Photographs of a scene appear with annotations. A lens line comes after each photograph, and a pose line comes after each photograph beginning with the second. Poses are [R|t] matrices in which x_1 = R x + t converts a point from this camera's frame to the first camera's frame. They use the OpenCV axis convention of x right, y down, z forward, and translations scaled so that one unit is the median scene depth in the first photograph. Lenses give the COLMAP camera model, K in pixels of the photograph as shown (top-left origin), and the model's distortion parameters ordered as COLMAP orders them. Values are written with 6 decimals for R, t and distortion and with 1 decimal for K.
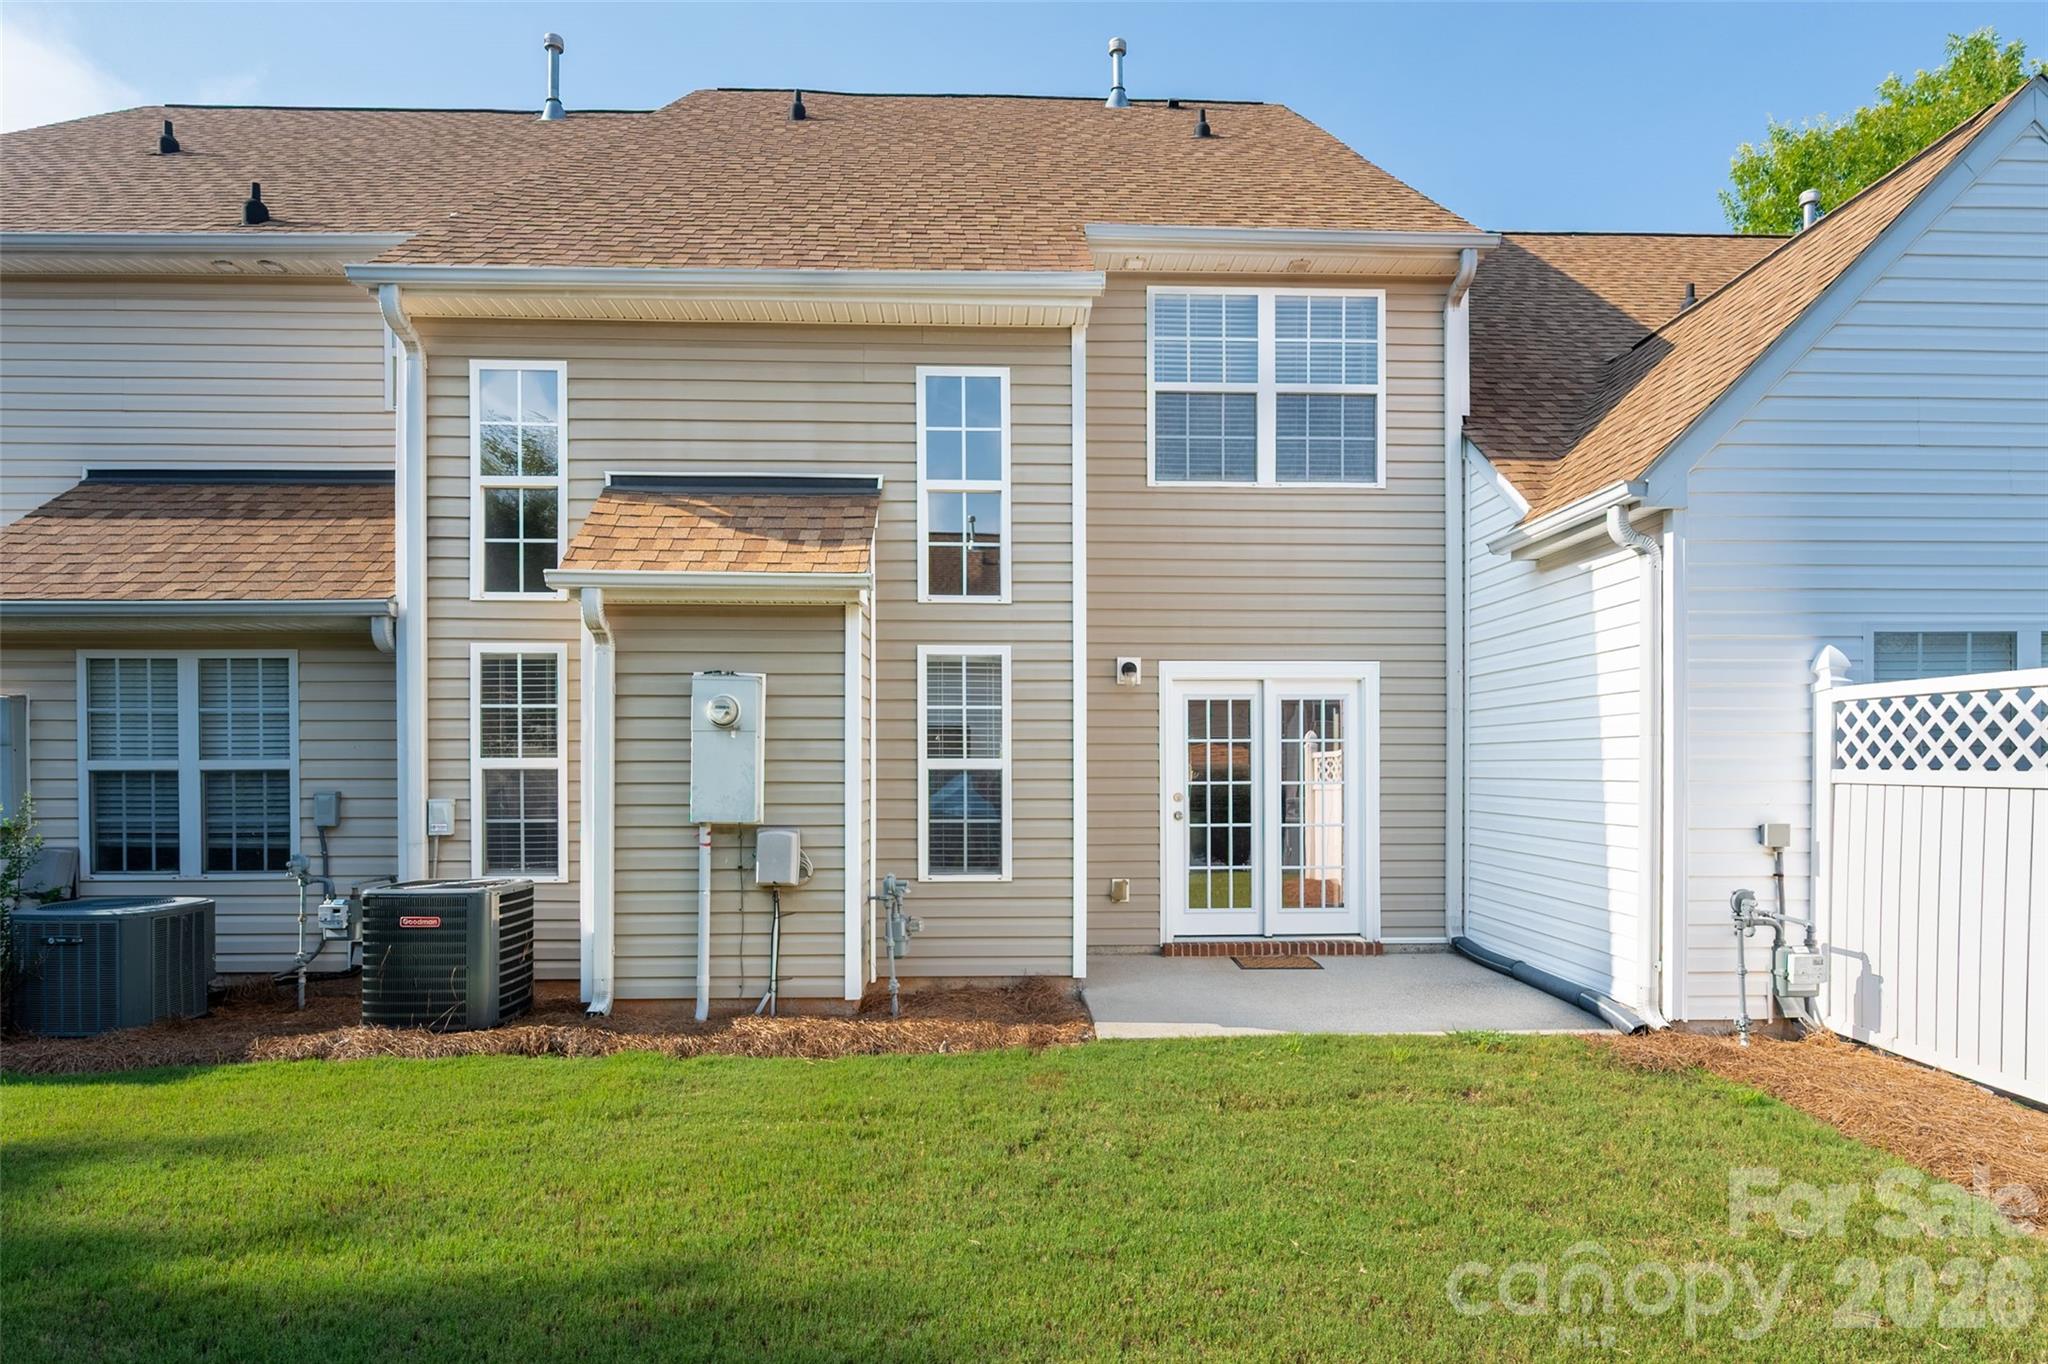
lens RADIAL K [[1104.9, 0, 1023.8], [0, 1104.9, 771.1], [0, 0, 1]] dist [-0.001956, -0.000314]
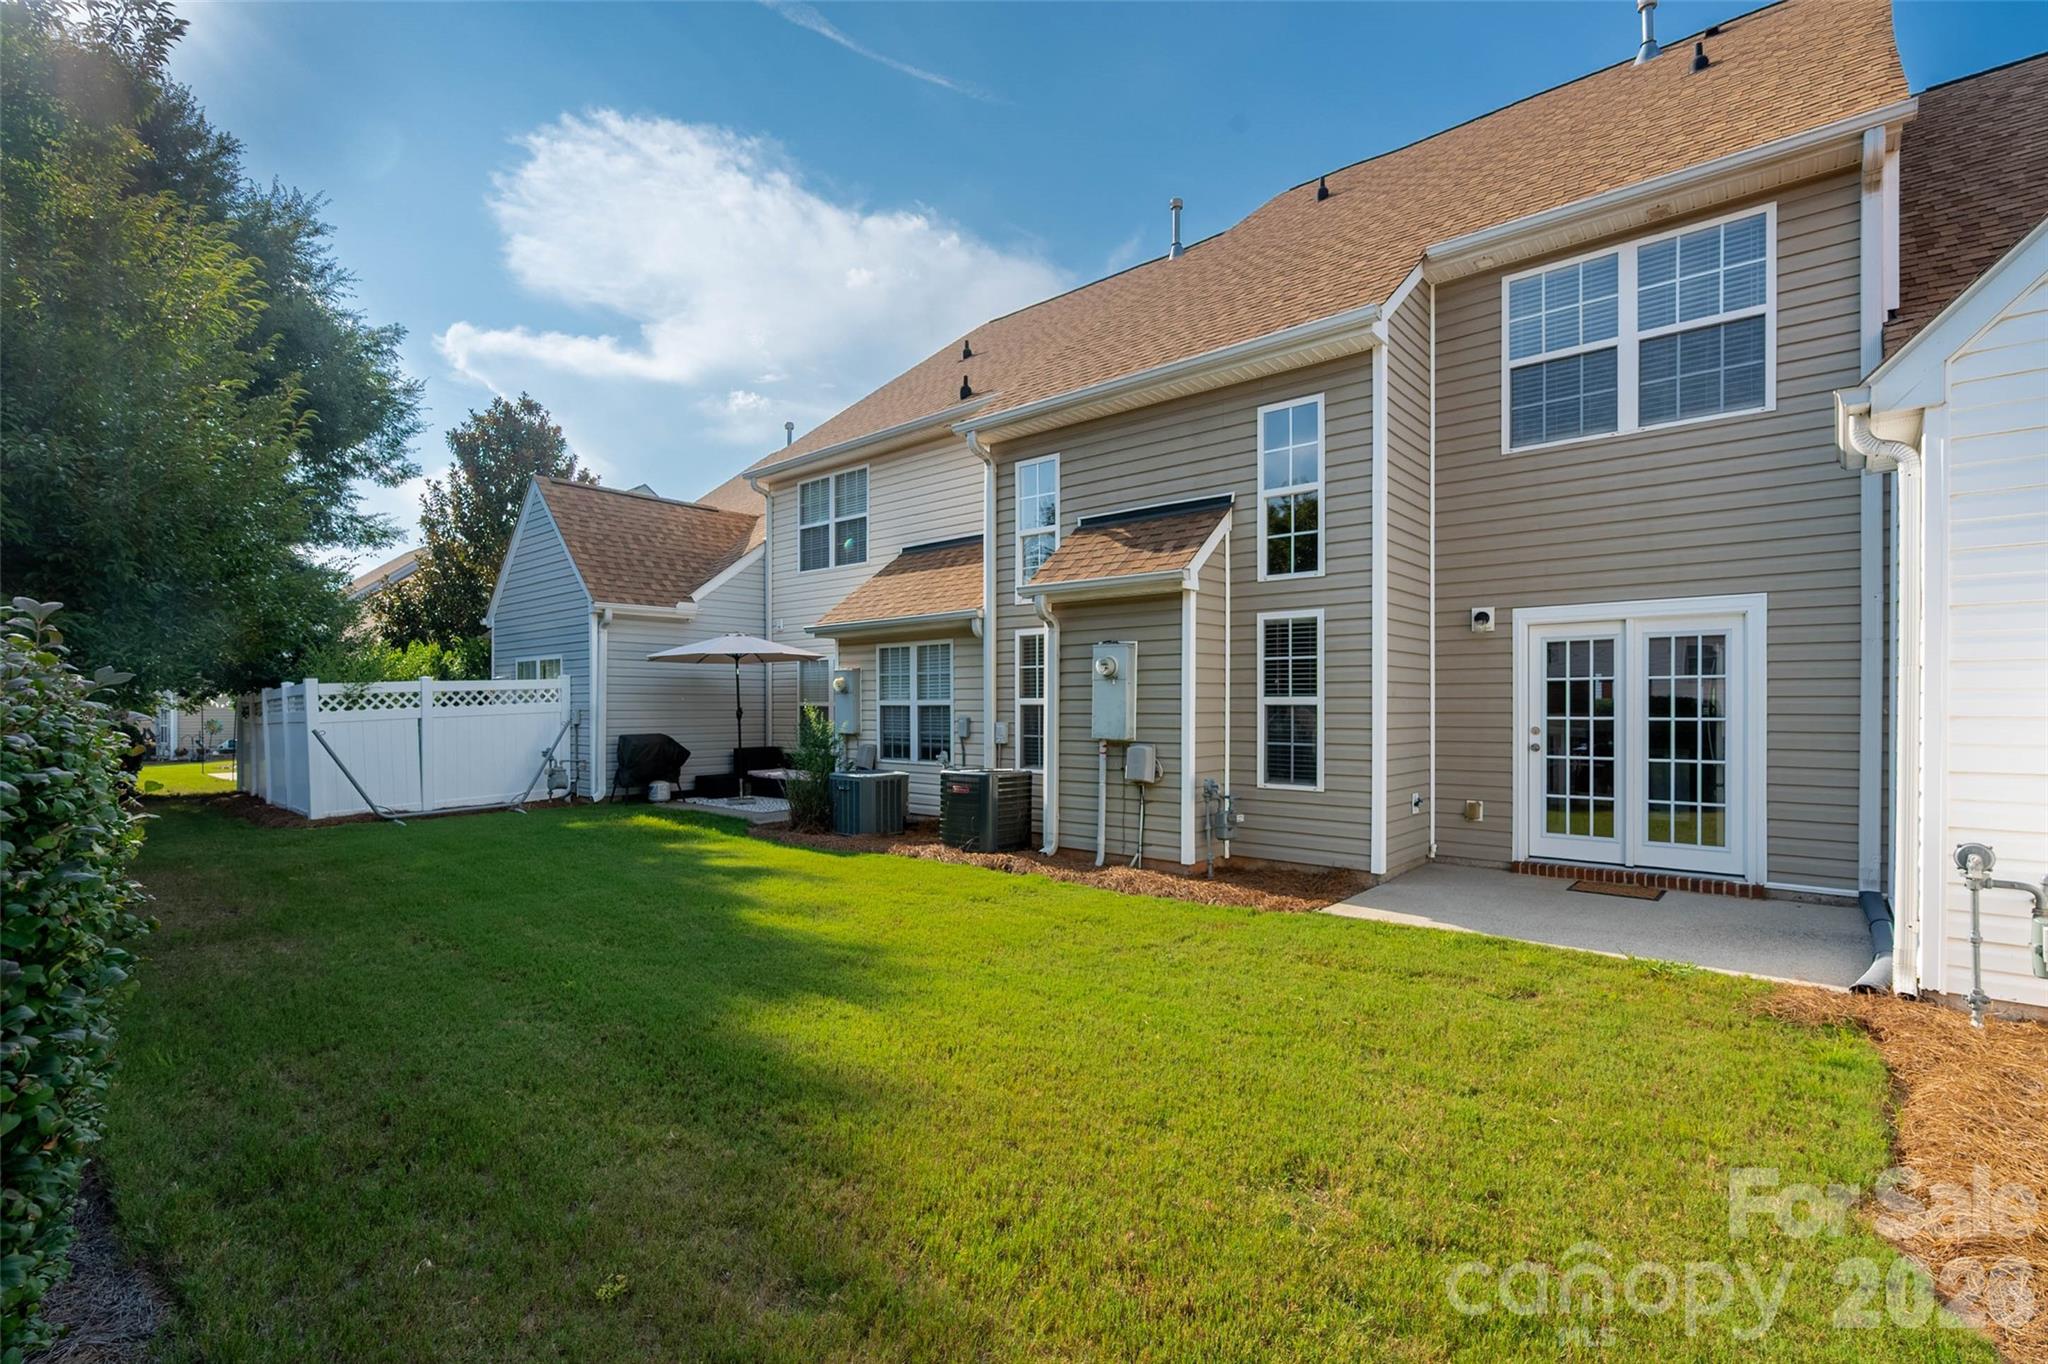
lens RADIAL K [[906.5, 0, 1028.7], [0, 906.5, 710.2], [0, 0, 1]] dist [-0.002034, -0.000375]
pose [[0.737997, 0.003703, -0.674794, 0.450426], [-0.003501, 0.999992, 0.001659, 0.003996], [0.674795, 0.001139, 0.738004, -0.010611]]
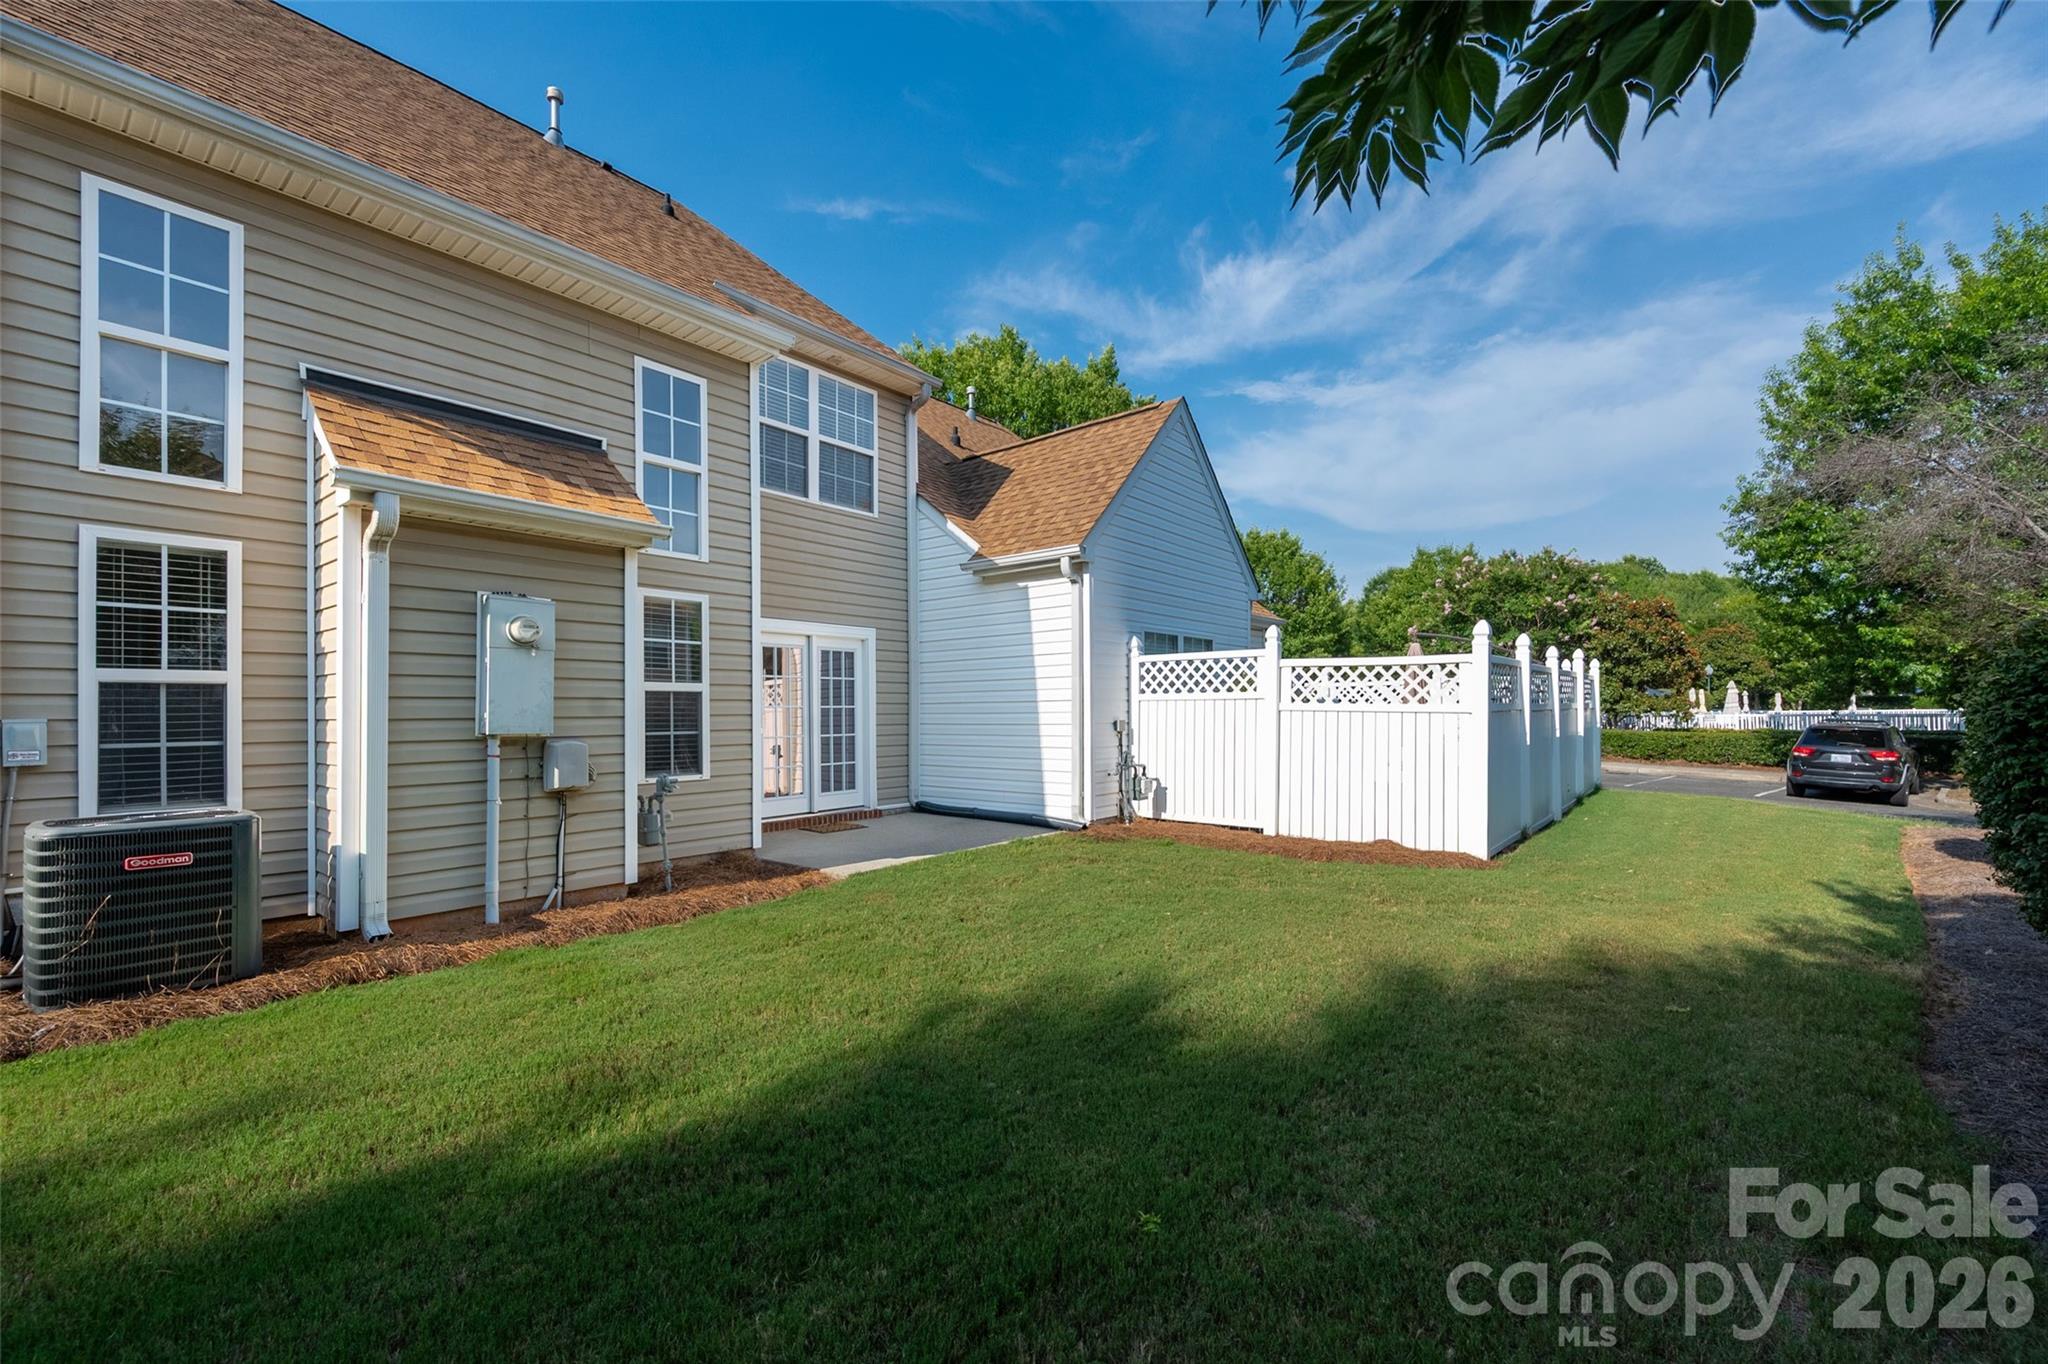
lens RADIAL K [[830.7, 0, 1020.5], [0, 830.7, 706.8], [0, 0, 1]] dist [-0.001441, -0.000083]
pose [[0.658569, 0.000978, 0.752519, -0.502262], [0.010502, 0.999890, -0.010491, 0.029912], [-0.752447, 0.014812, 0.658487, 0.094029]]
